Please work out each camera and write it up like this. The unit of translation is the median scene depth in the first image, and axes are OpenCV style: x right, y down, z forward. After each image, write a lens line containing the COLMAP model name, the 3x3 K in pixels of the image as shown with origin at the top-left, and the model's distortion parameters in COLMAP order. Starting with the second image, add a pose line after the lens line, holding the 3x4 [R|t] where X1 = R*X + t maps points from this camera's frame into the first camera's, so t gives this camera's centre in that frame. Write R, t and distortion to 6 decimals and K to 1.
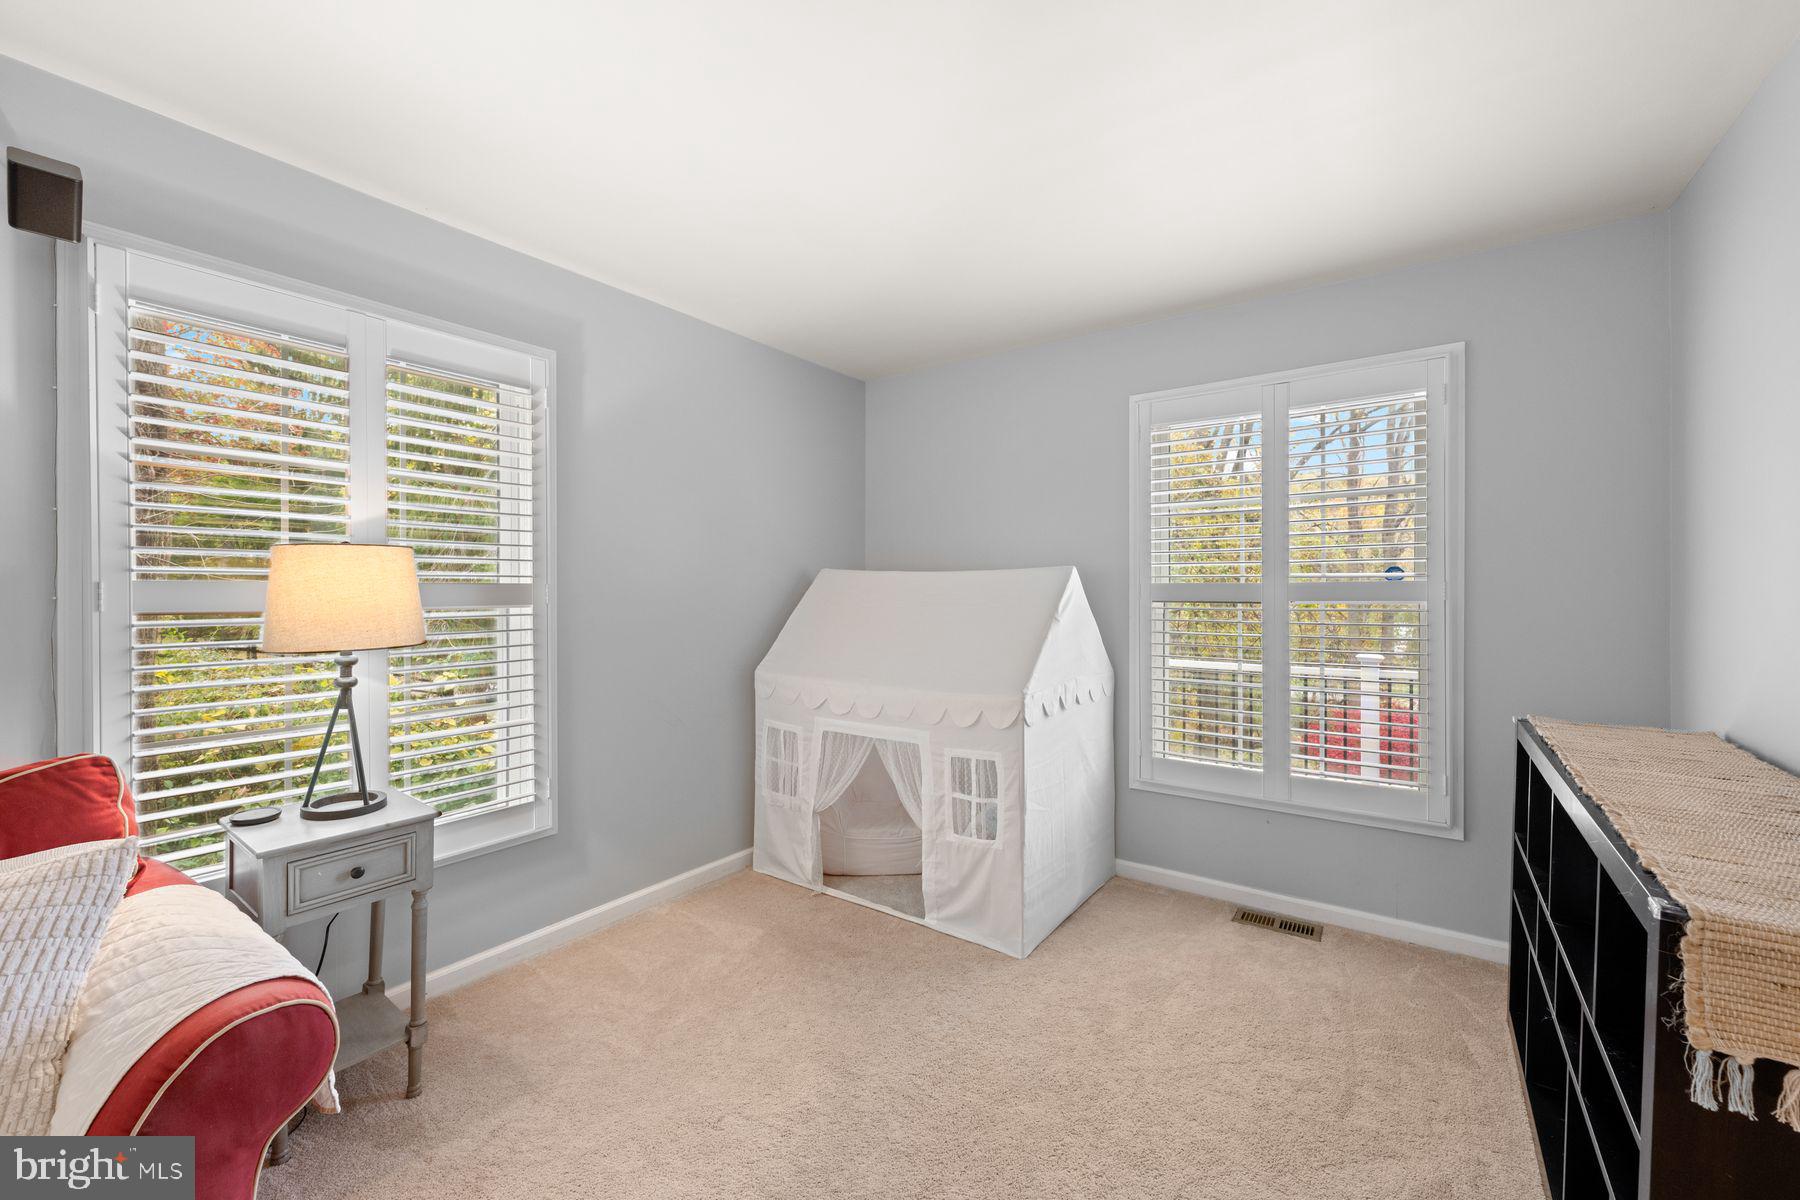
lens RADIAL K [[710.1, 0, 897.0], [0, 710.1, 596.0], [0, 0, 1]] dist [0.001241, 0.000400]
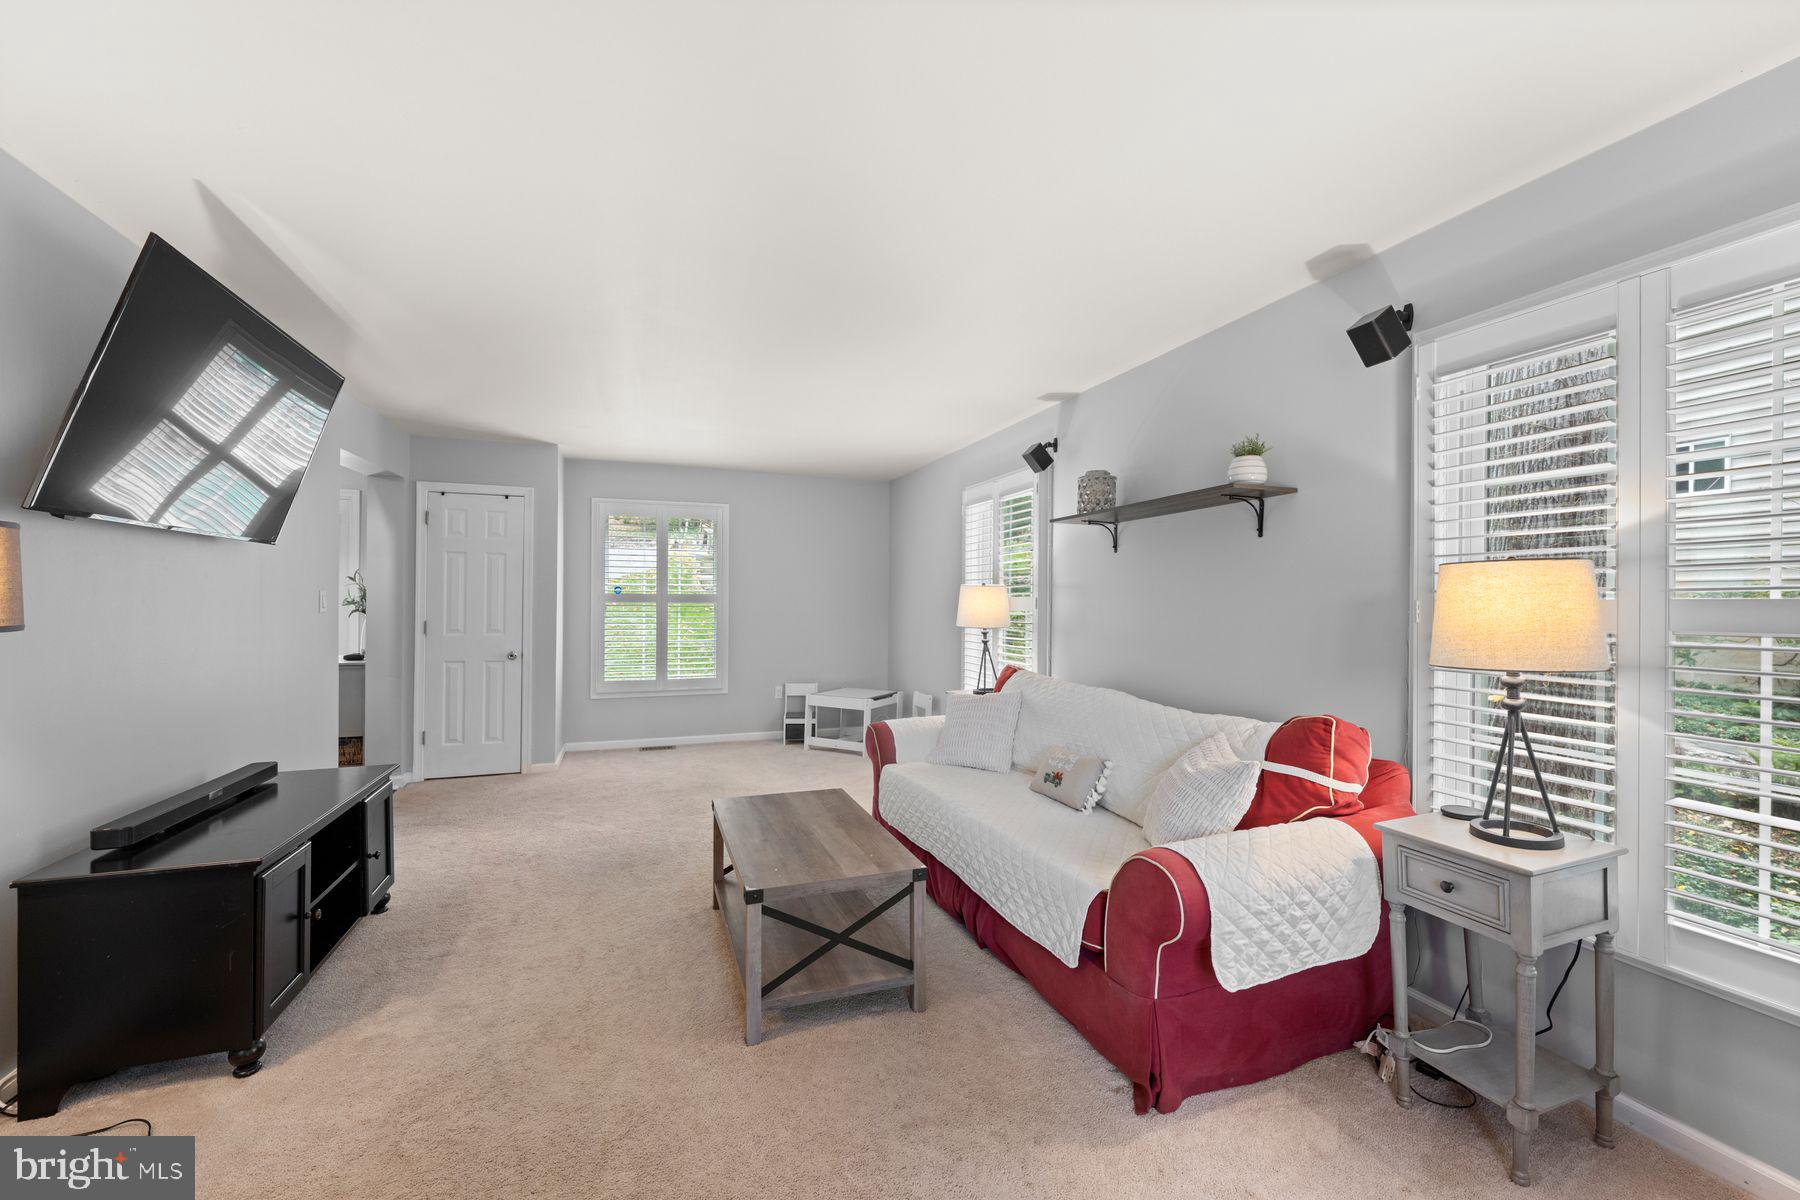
lens RADIAL K [[710.1, 0, 897.0], [0, 710.1, 596.0], [0, 0, 1]] dist [0.001241, 0.000400]
pose [[-0.549931, -0.009809, -0.835153, 0.473607], [-0.025236, 0.999670, 0.004875, -0.007552], [0.834829, 0.023757, -0.549997, 0.839910]]
